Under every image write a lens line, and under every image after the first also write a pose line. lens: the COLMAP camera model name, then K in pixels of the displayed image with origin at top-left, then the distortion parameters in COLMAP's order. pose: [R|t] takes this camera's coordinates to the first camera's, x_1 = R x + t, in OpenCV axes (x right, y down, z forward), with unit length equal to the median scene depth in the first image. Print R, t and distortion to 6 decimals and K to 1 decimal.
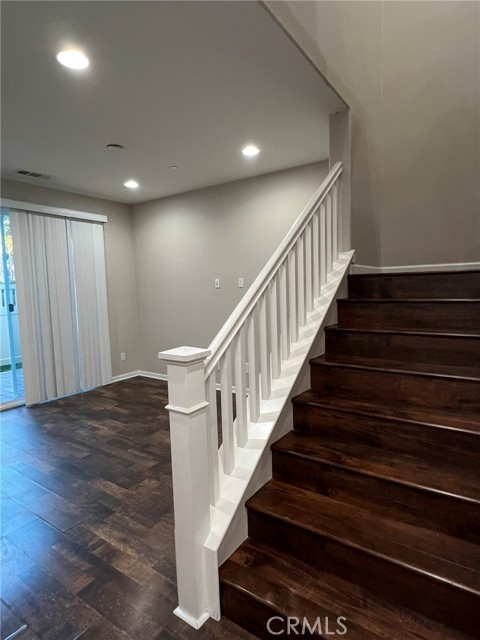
lens RADIAL K [[364.7, 0, 238.6], [0, 364.7, 320.5], [0, 0, 1]] dist [0.002860, -0.001965]
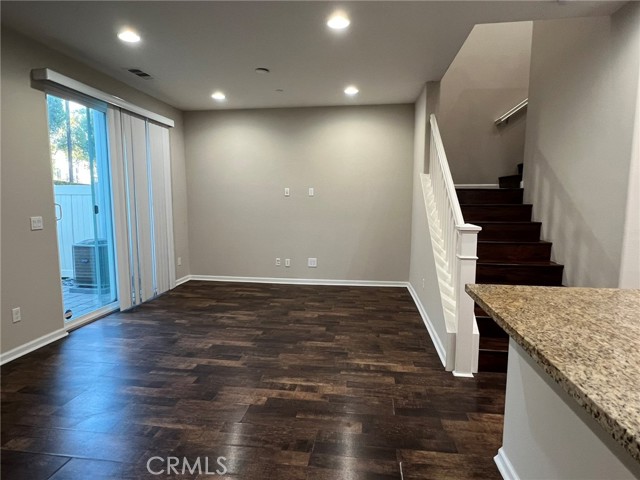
lens RADIAL K [[364.7, 0, 318.9], [0, 364.7, 239.5], [0, 0, 1]] dist [0.002860, -0.001965]
pose [[0.892771, -0.021222, 0.450011, -0.611675], [0.015692, 0.999749, 0.016015, 0.041569], [-0.450238, -0.007236, 0.892879, -0.107430]]
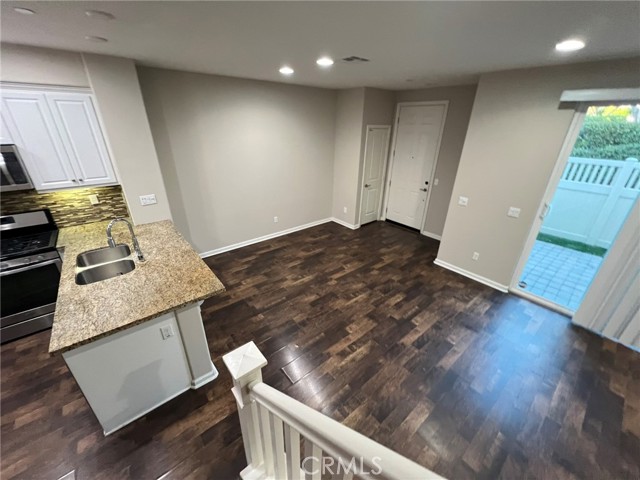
lens RADIAL K [[255.3, 0, 318.8], [0, 255.3, 239.3], [0, 0, 1]] dist [-0.000290, -0.000132]
pose [[-0.268859, 0.425139, -0.864275, 0.119438], [-0.098402, 0.880496, 0.463729, -0.239153], [0.958140, 0.209724, -0.194895, 0.487506]]
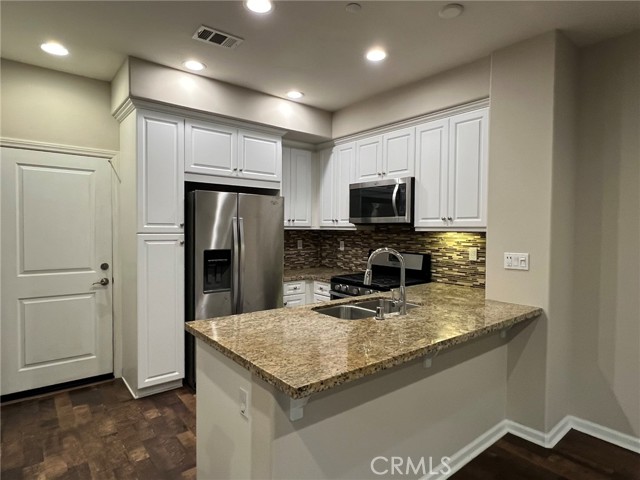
lens RADIAL K [[364.7, 0, 319.8], [0, 364.7, 239.8], [0, 0, 1]] dist [0.002860, -0.001965]
pose [[-0.960830, 0.011002, 0.276919, -0.338624], [0.043849, 0.992660, 0.112707, -0.043354], [-0.273646, 0.120435, -0.954261, 0.483636]]
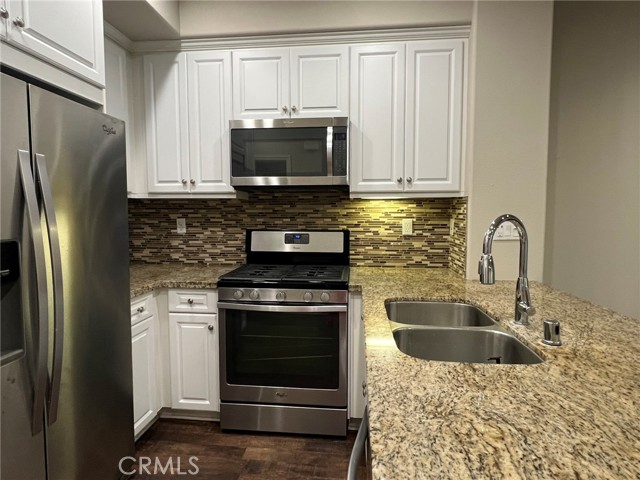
lens RADIAL K [[364.7, 0, 319.9], [0, 364.7, 239.3], [0, 0, 1]] dist [0.002860, -0.001965]
pose [[-0.874172, 0.064117, -0.481365, 0.016355], [-0.019986, 0.985655, 0.167583, 0.009264], [0.485205, 0.156117, -0.860351, 0.115535]]
